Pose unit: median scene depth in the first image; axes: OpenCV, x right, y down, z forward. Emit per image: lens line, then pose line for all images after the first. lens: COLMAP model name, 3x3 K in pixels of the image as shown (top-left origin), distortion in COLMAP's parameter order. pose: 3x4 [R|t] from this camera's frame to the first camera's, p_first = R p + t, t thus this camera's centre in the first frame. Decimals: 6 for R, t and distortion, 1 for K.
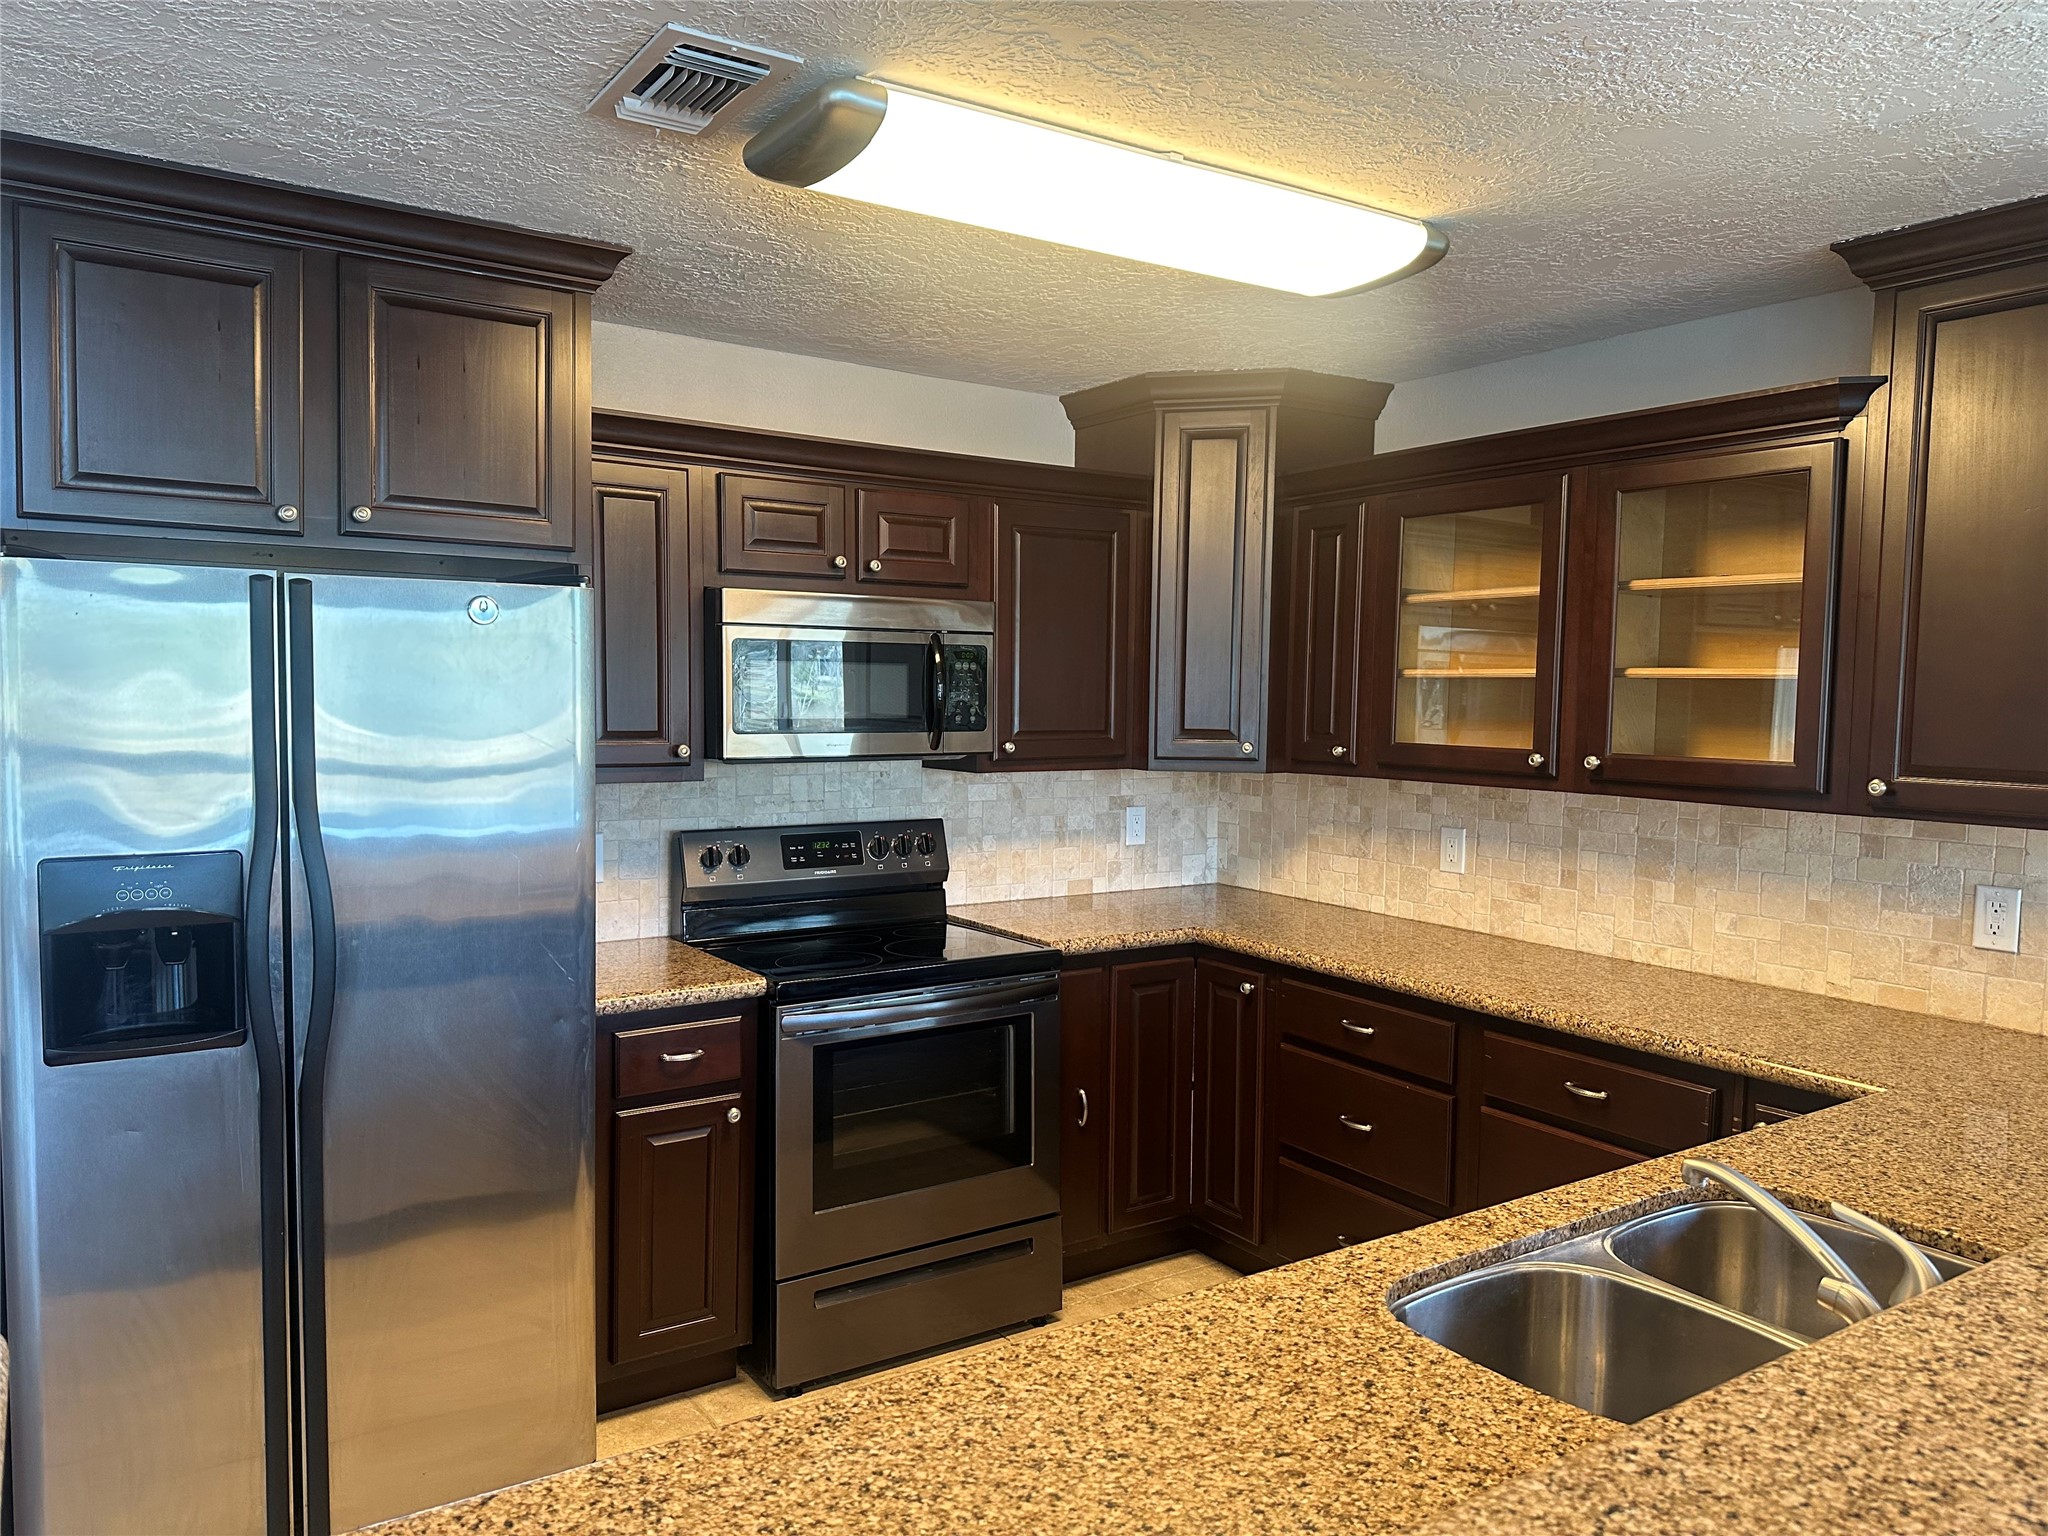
lens RADIAL K [[1438.7, 0, 1029.6], [0, 1438.7, 771.7], [0, 0, 1]] dist [0.072509, -0.076795]
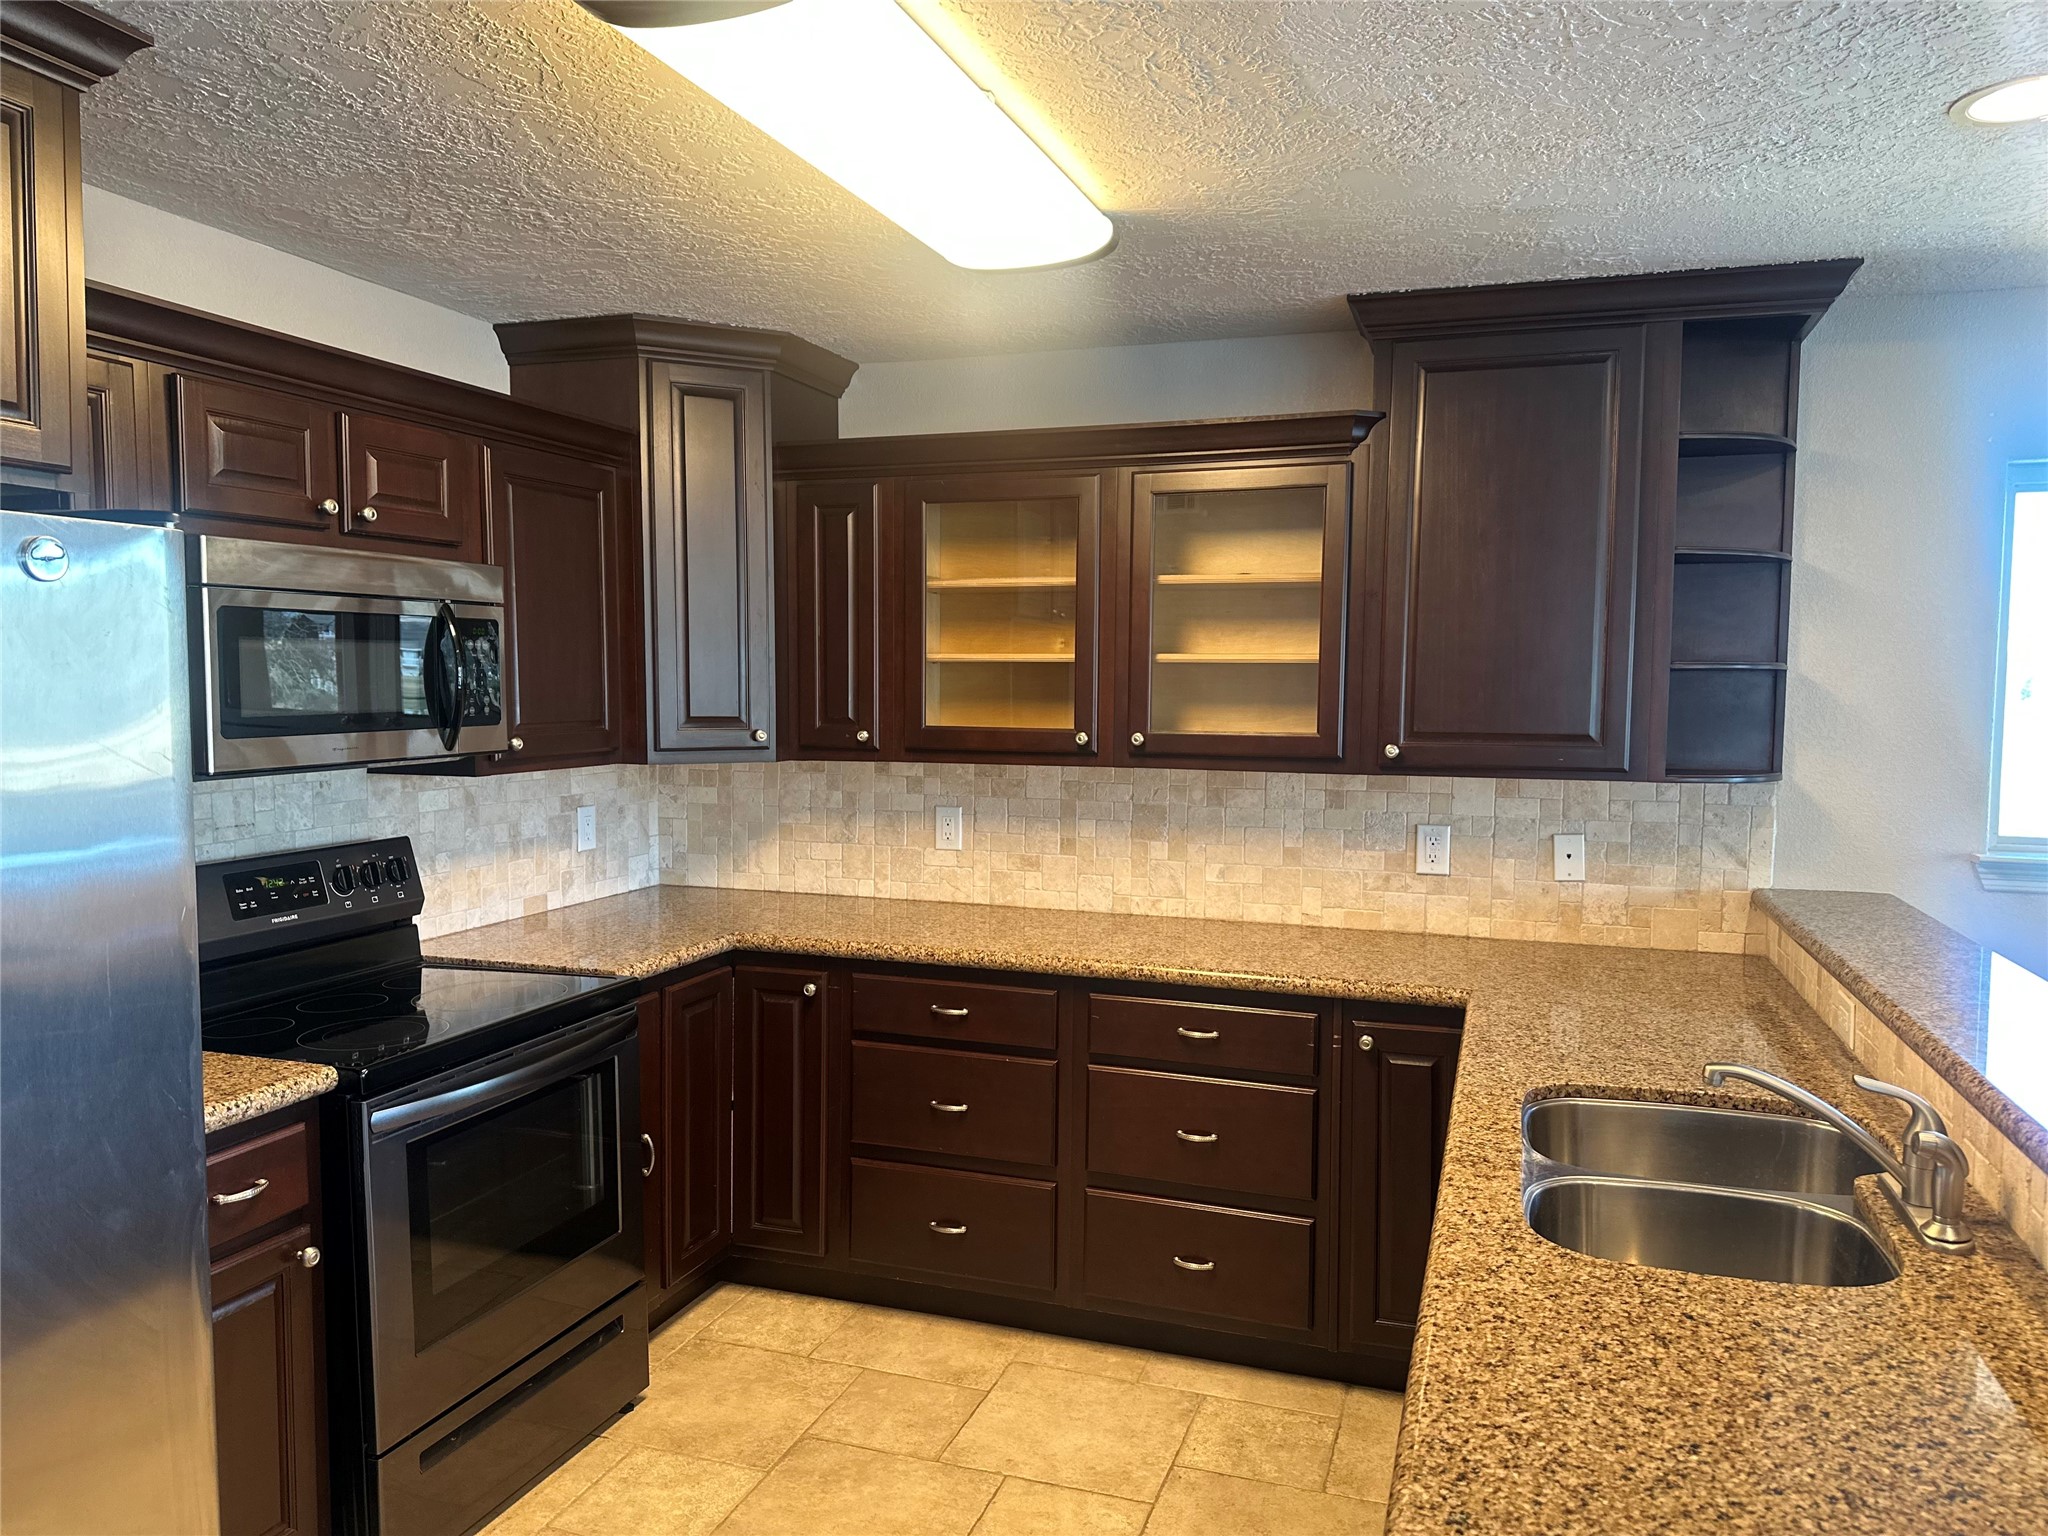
lens RADIAL K [[1438.7, 0, 1047.7], [0, 1438.7, 783.0], [0, 0, 1]] dist [0.072509, -0.076795]
pose [[0.796766, -0.053603, 0.601906, -0.287160], [0.039988, 0.998552, 0.035992, -0.012987], [-0.602963, -0.004608, 0.797756, 0.154671]]
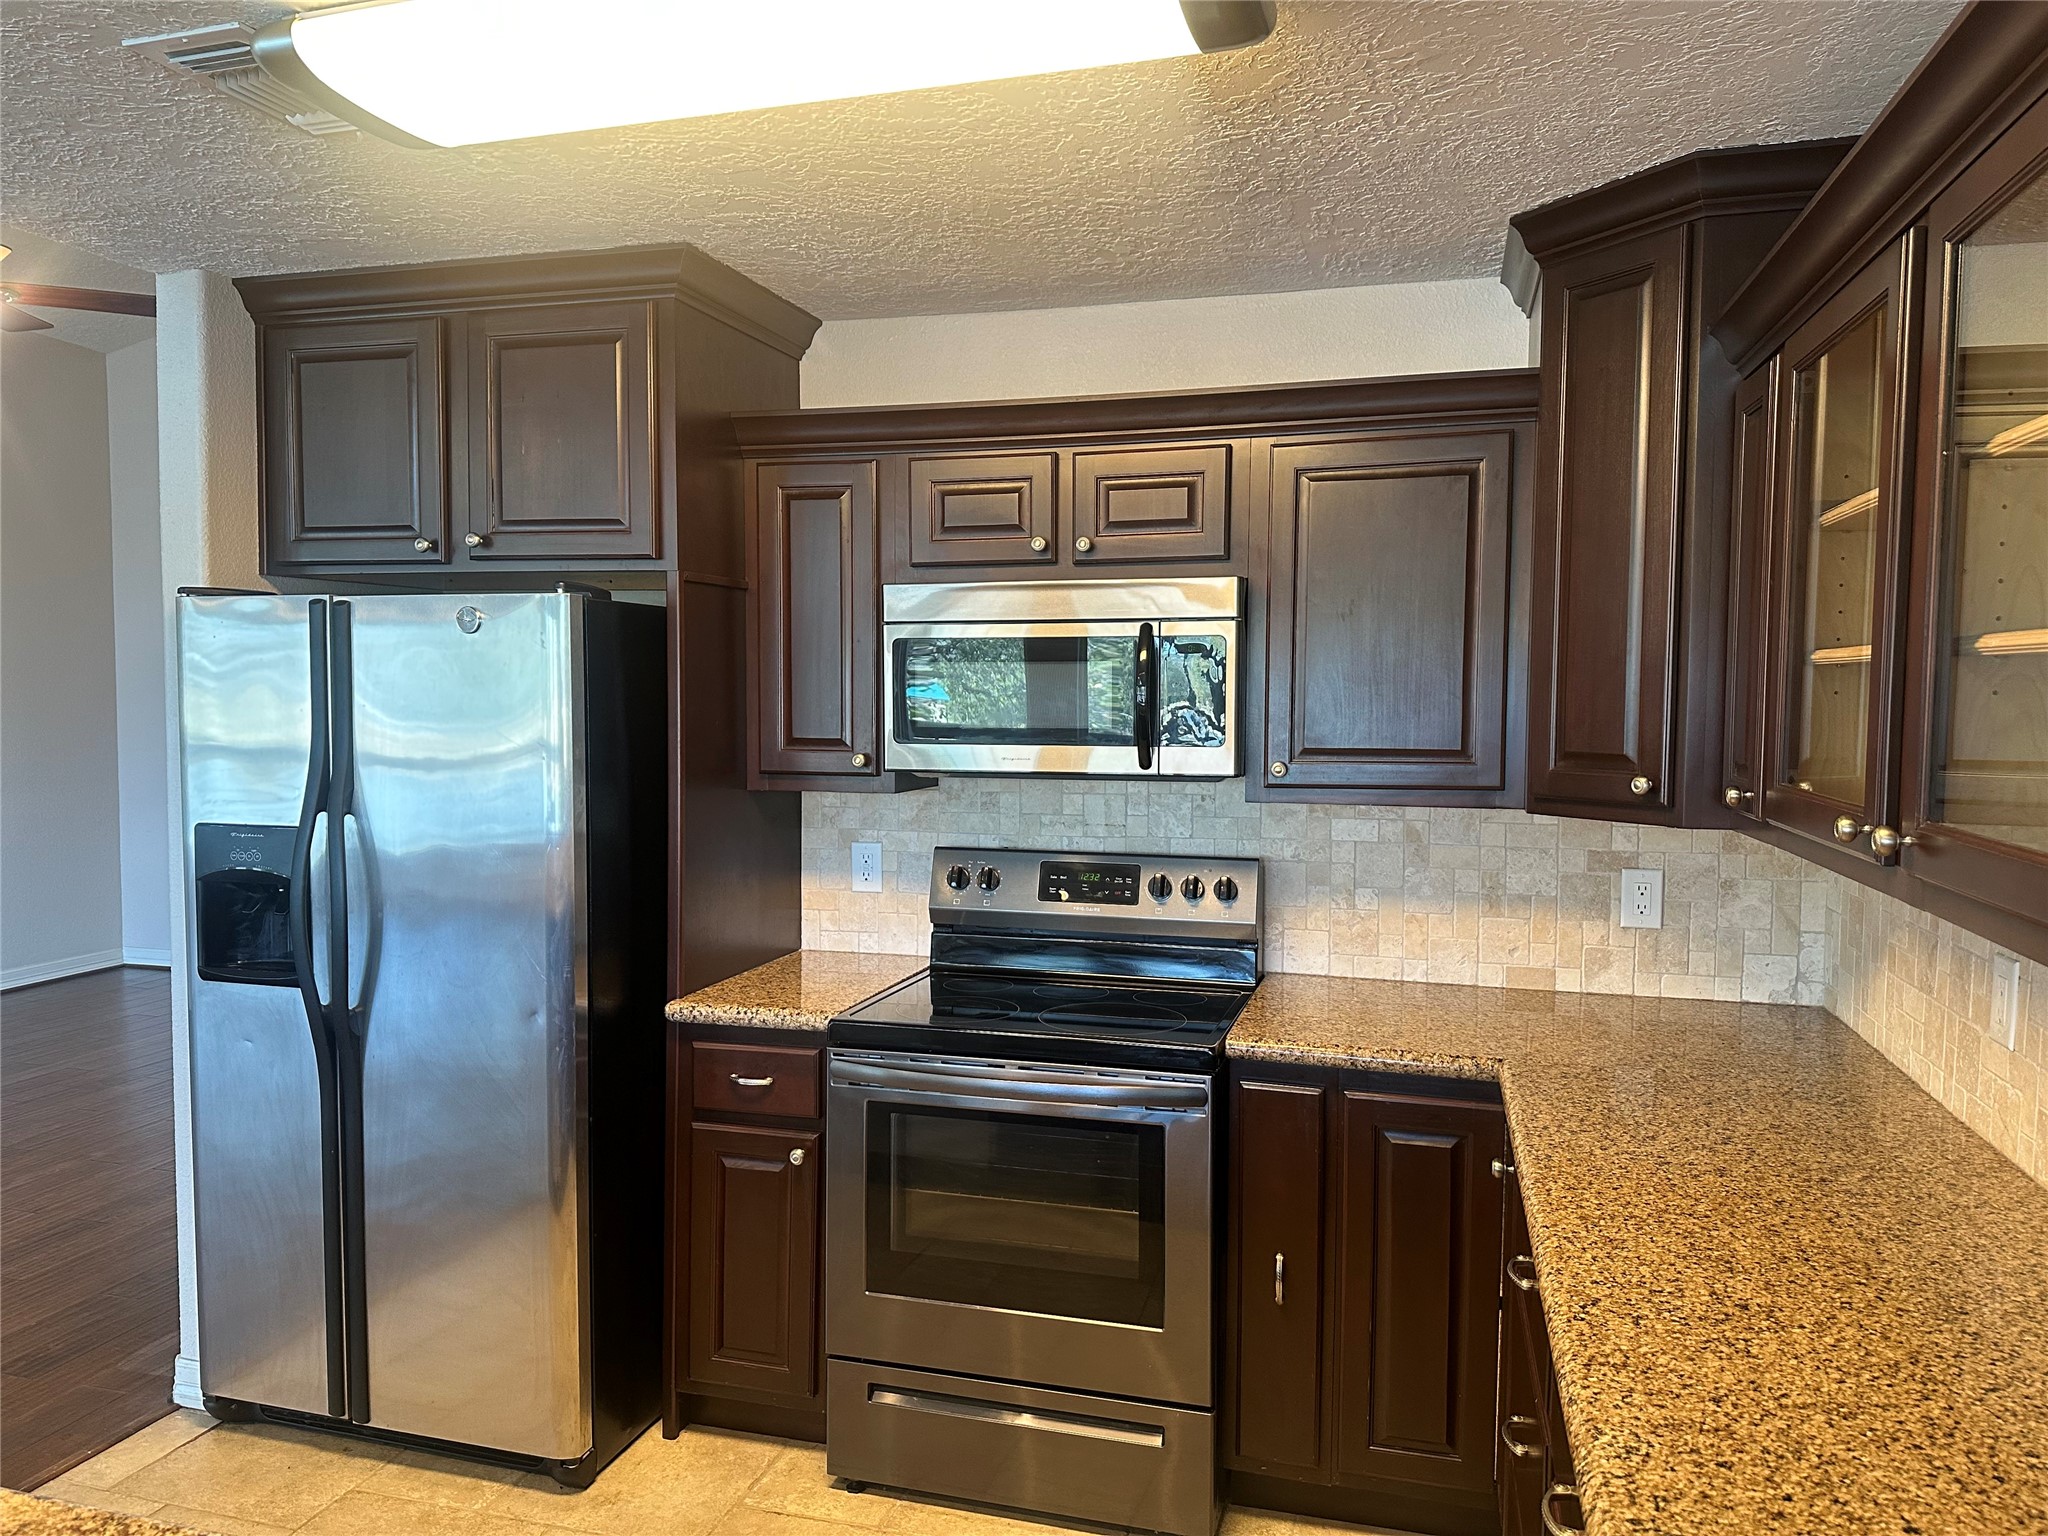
lens RADIAL K [[1438.7, 0, 1030.5], [0, 1438.7, 770.5], [0, 0, 1]] dist [0.072509, -0.076795]
pose [[0.639007, 0.035354, -0.768388, 0.500649], [-0.042100, 0.999053, 0.010955, -0.020440], [0.768048, 0.025349, 0.639890, 0.441537]]
